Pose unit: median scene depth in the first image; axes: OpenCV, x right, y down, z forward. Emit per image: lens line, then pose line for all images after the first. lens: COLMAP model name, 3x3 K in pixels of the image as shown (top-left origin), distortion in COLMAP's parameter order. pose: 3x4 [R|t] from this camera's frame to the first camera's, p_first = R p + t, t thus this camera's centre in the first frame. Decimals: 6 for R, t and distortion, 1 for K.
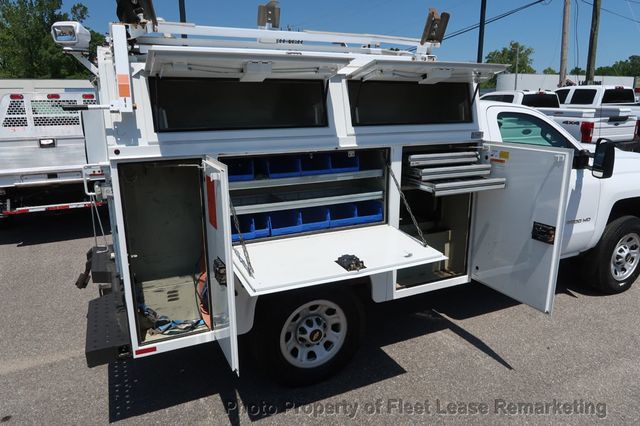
lens RADIAL K [[437.6, 0, 317.8], [0, 437.6, 211.9], [0, 0, 1]] dist [-0.030855, 0.011731]
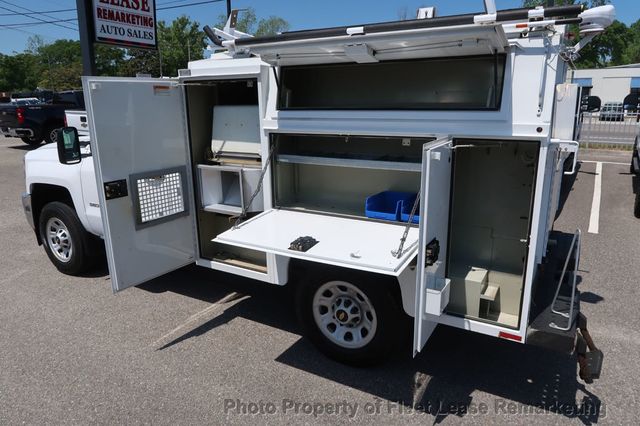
lens RADIAL K [[437.6, 0, 324.7], [0, 437.6, 207.8], [0, 0, 1]] dist [-0.030855, 0.011731]
pose [[0.526154, 0.215859, -0.822537, 0.625021], [-0.206285, 0.970756, 0.122801, -0.065958], [0.824990, 0.105065, 0.555295, 0.311067]]
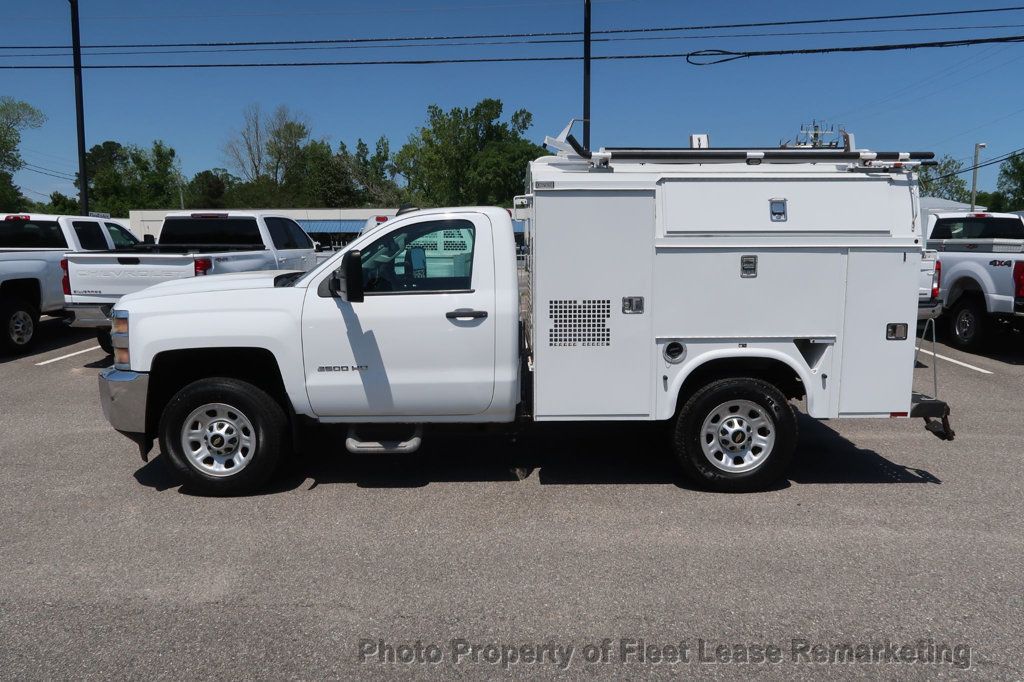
lens RADIAL K [[700.2, 0, 510.3], [0, 700.2, 332.1], [0, 0, 1]] dist [-0.030855, 0.011731]
pose [[0.885417, 0.068287, -0.459754, 0.202669], [-0.123098, 0.988280, -0.090280, 0.208811], [0.448200, 0.136530, 0.883446, -0.541972]]
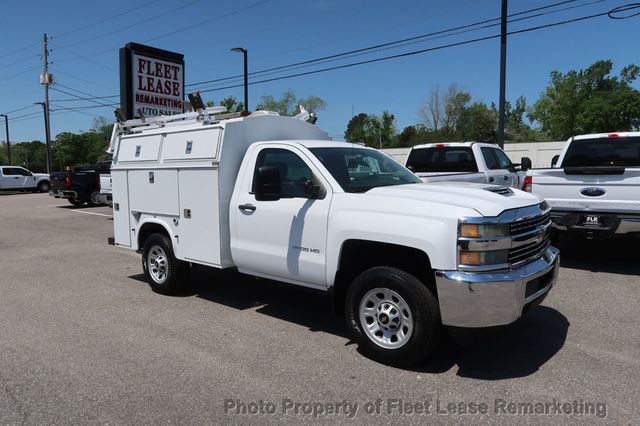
lens RADIAL K [[437.6, 0, 323.3], [0, 437.6, 211.6], [0, 0, 1]] dist [-0.030855, 0.011731]
pose [[0.441050, 0.089208, -0.893038, 1.680594], [-0.211733, 0.977303, -0.006944, -0.073937], [0.872149, 0.192148, 0.449927, 0.603853]]
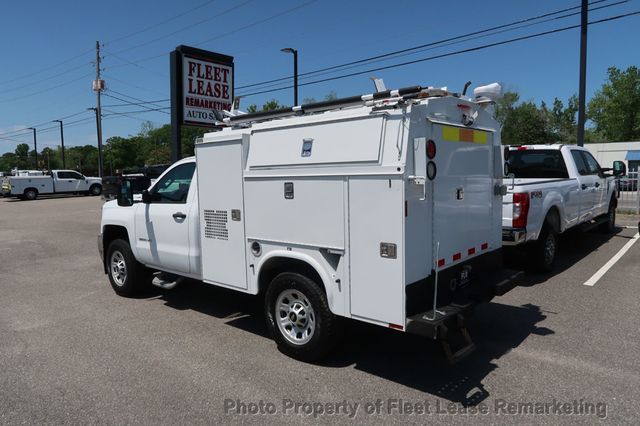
lens RADIAL K [[437.6, 0, 327.6], [0, 437.6, 208.6], [0, 0, 1]] dist [-0.030855, 0.011731]
pose [[0.369008, 0.079319, -0.926035, 1.020076], [-0.215934, 0.976405, -0.002412, -0.049624], [0.903994, 0.200852, 0.377429, 0.438750]]
